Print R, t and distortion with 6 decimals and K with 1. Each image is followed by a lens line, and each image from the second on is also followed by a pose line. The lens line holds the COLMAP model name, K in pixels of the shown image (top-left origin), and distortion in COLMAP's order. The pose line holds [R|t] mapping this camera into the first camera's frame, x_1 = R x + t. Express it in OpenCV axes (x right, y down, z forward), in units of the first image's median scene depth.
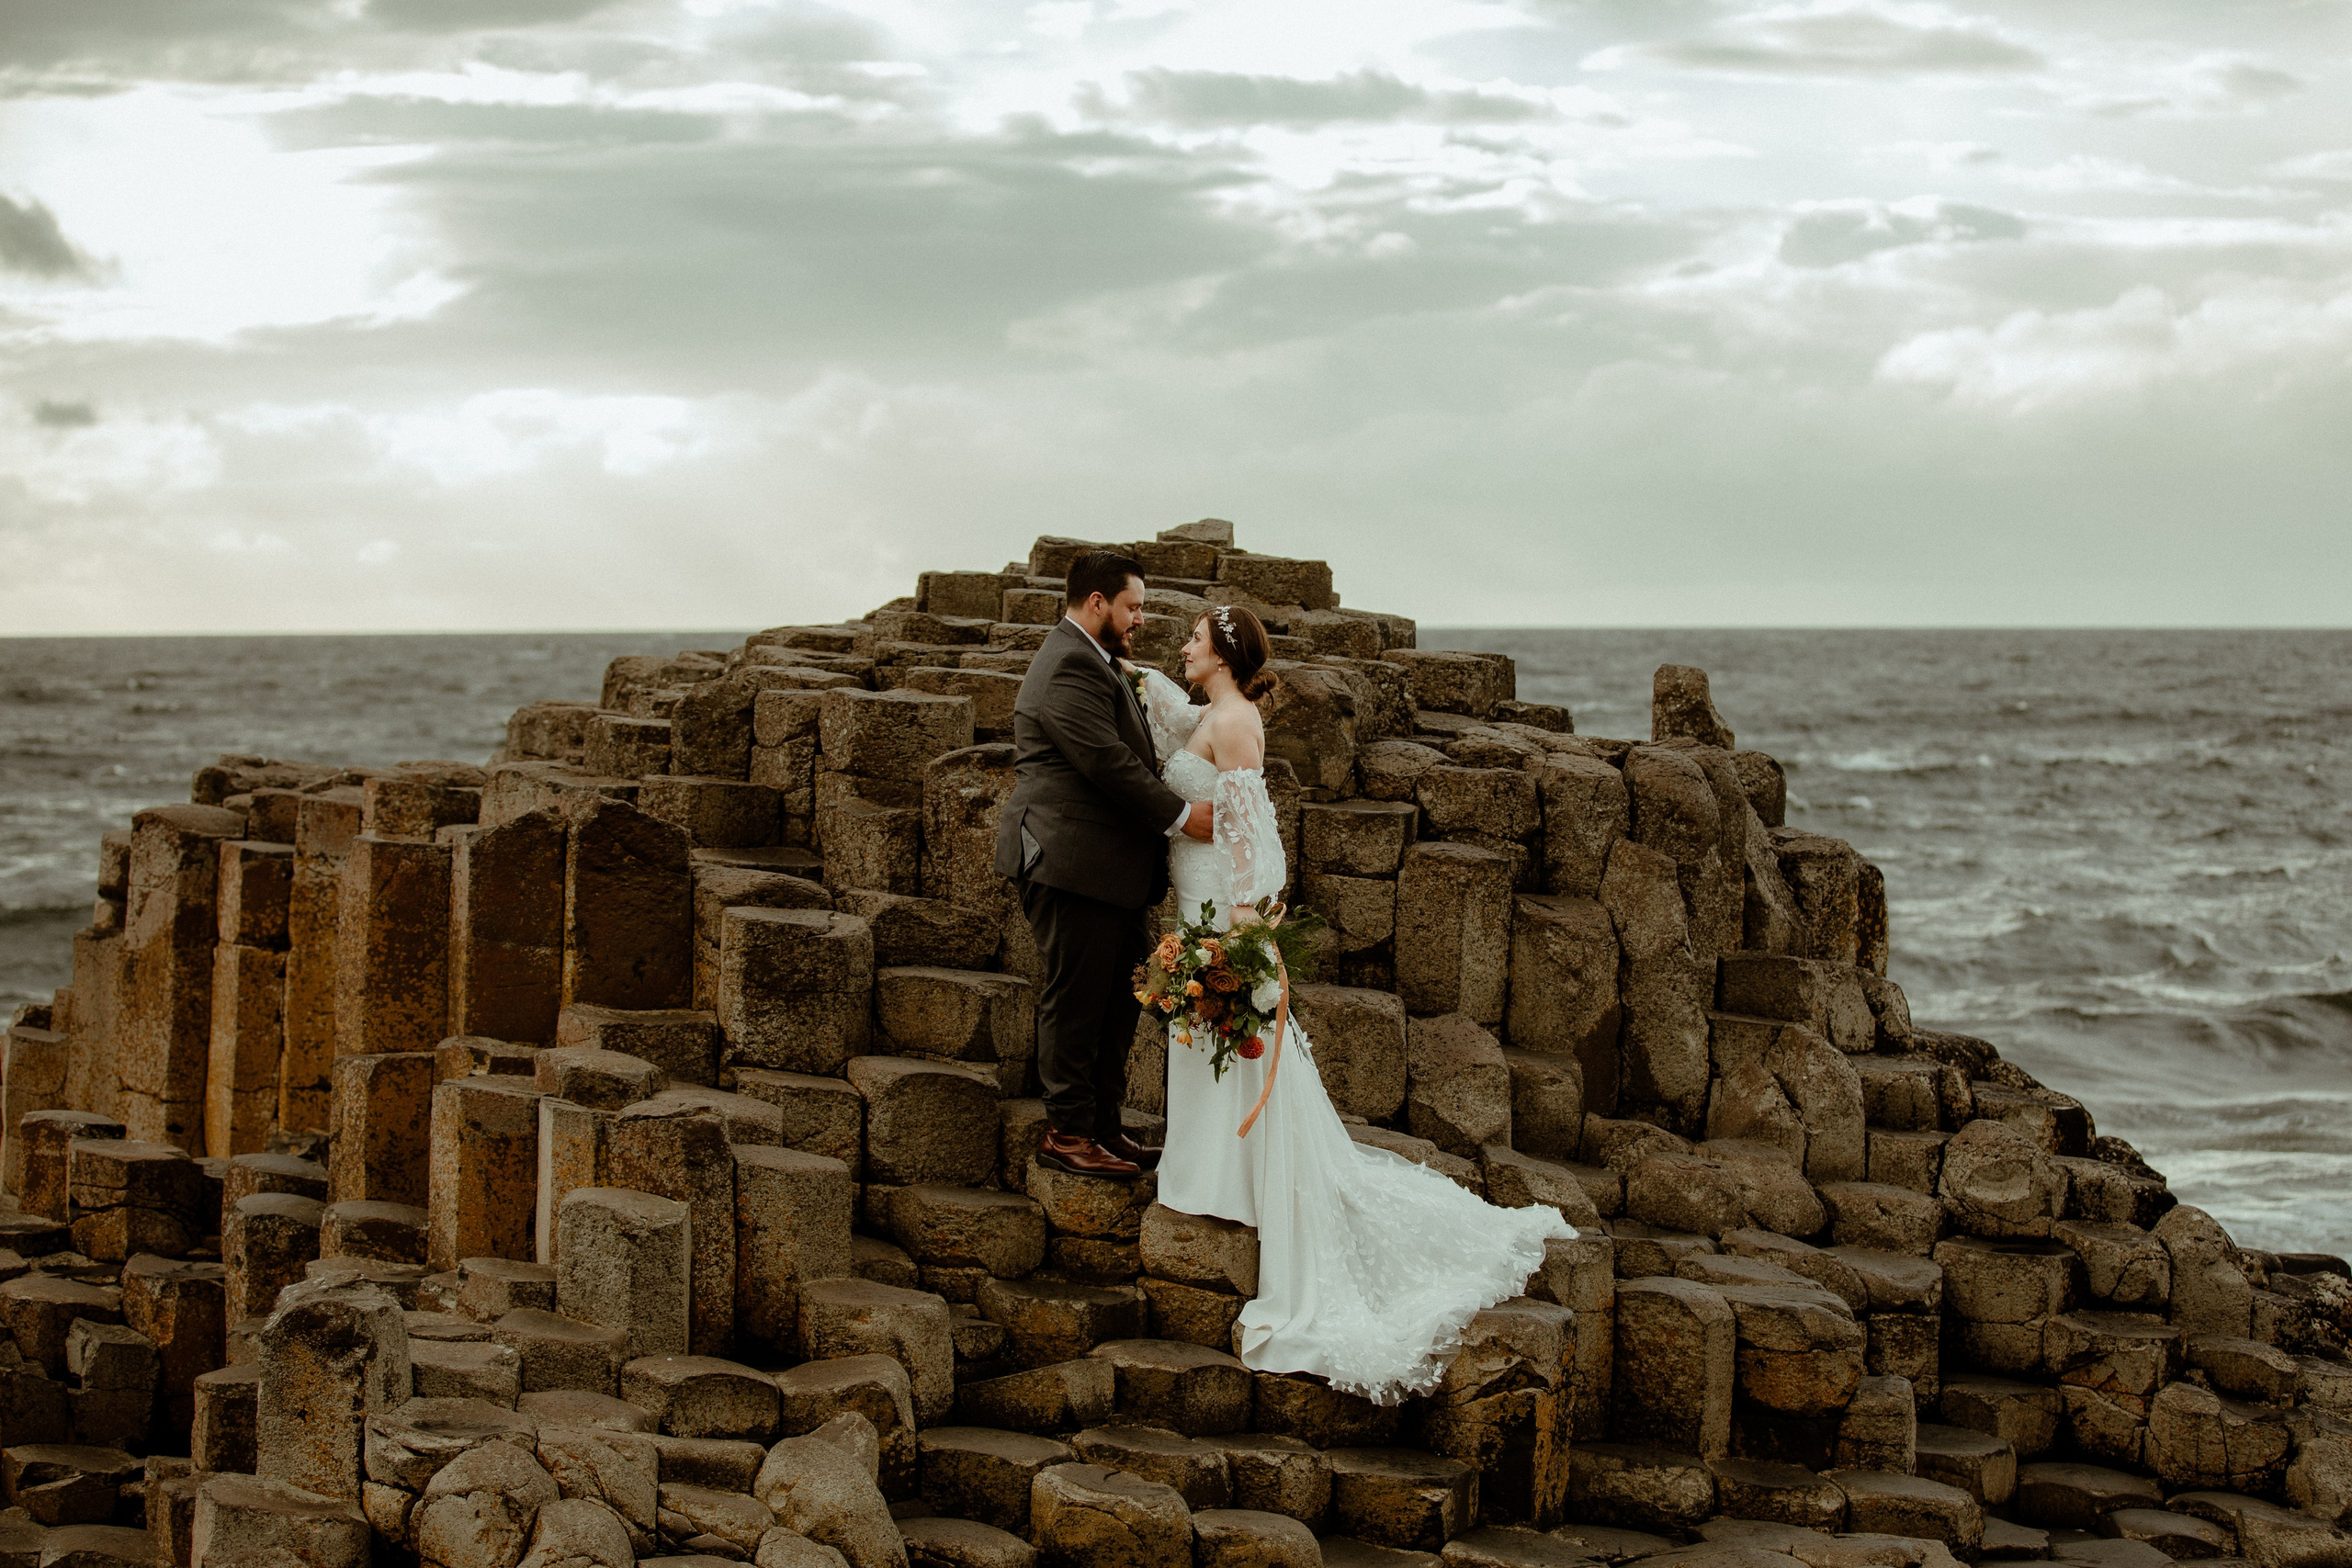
lens RADIAL K [[5001.8, 0, 1179.4], [0, 5001.8, 798.0], [0, 0, 1]] dist [-0.251861, 0.000000]
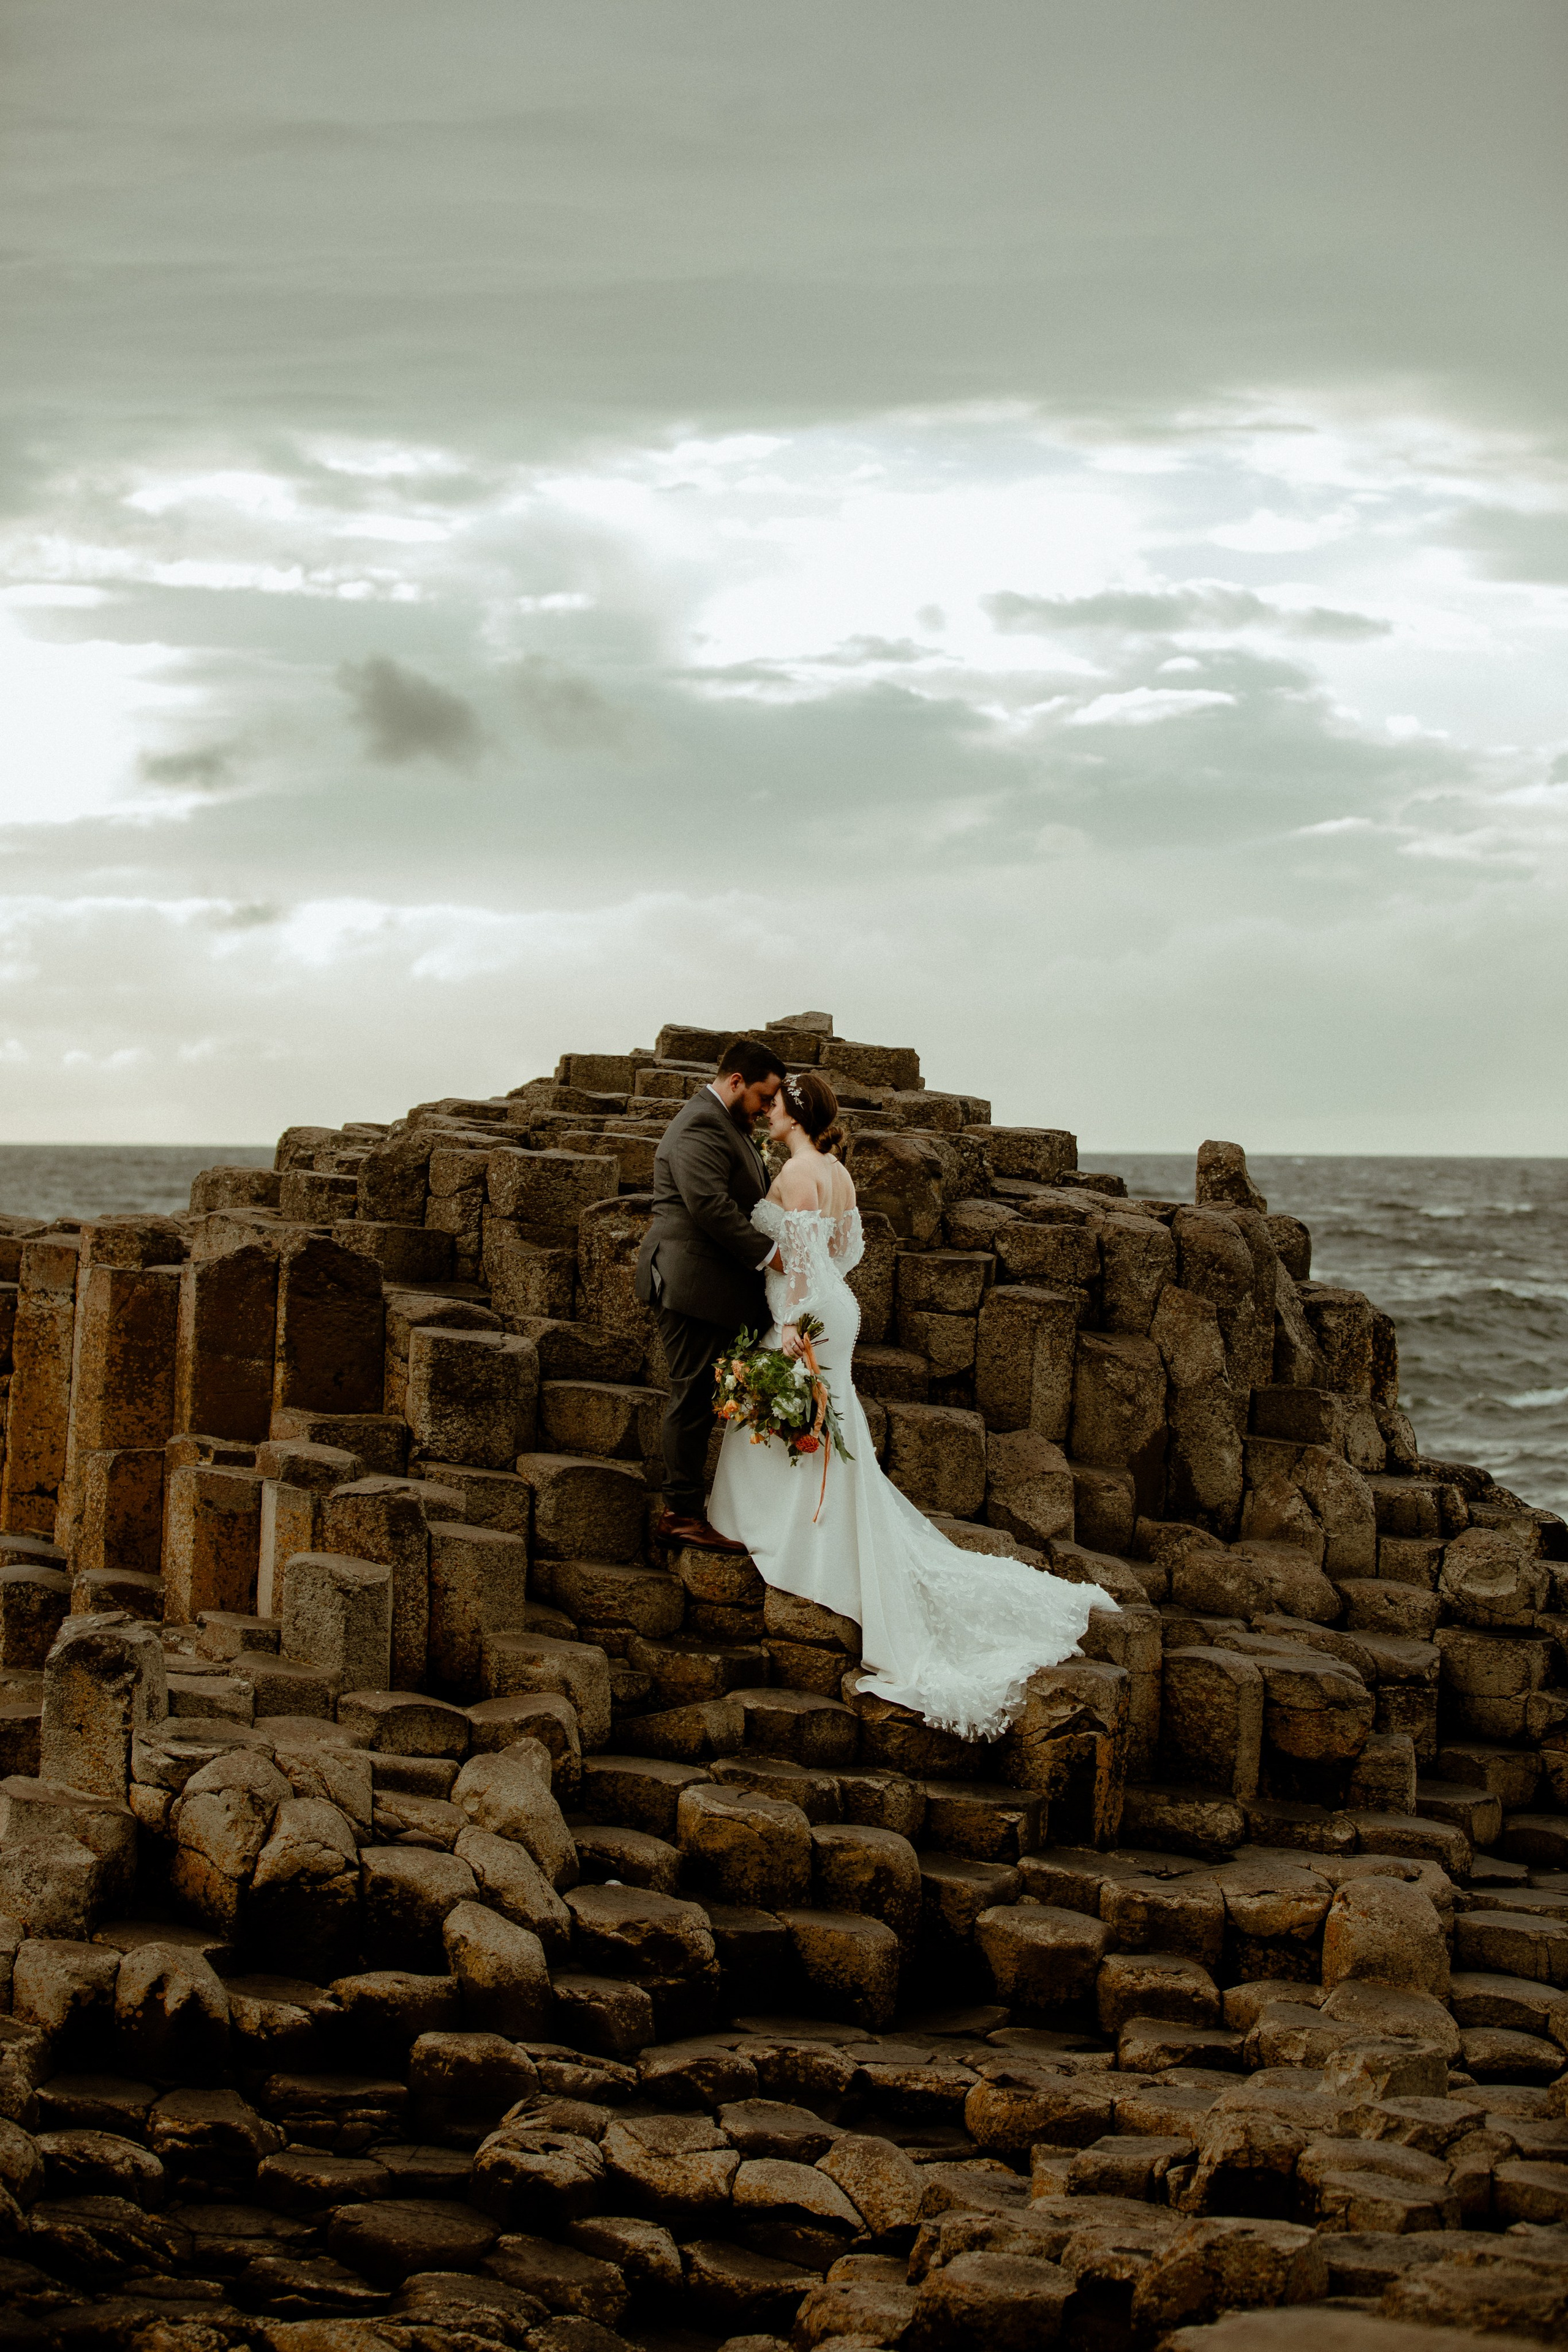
lens RADIAL K [[5002.3, 0, 781.1], [0, 5002.3, 1163.9], [0, 0, 1]] dist [-0.251861, 0.000000]
pose [[0.999843, 0.011553, 0.013431, -0.019927], [-0.011111, 0.999409, -0.032519, 0.020439], [-0.013799, 0.032365, 0.999381, -0.181573]]
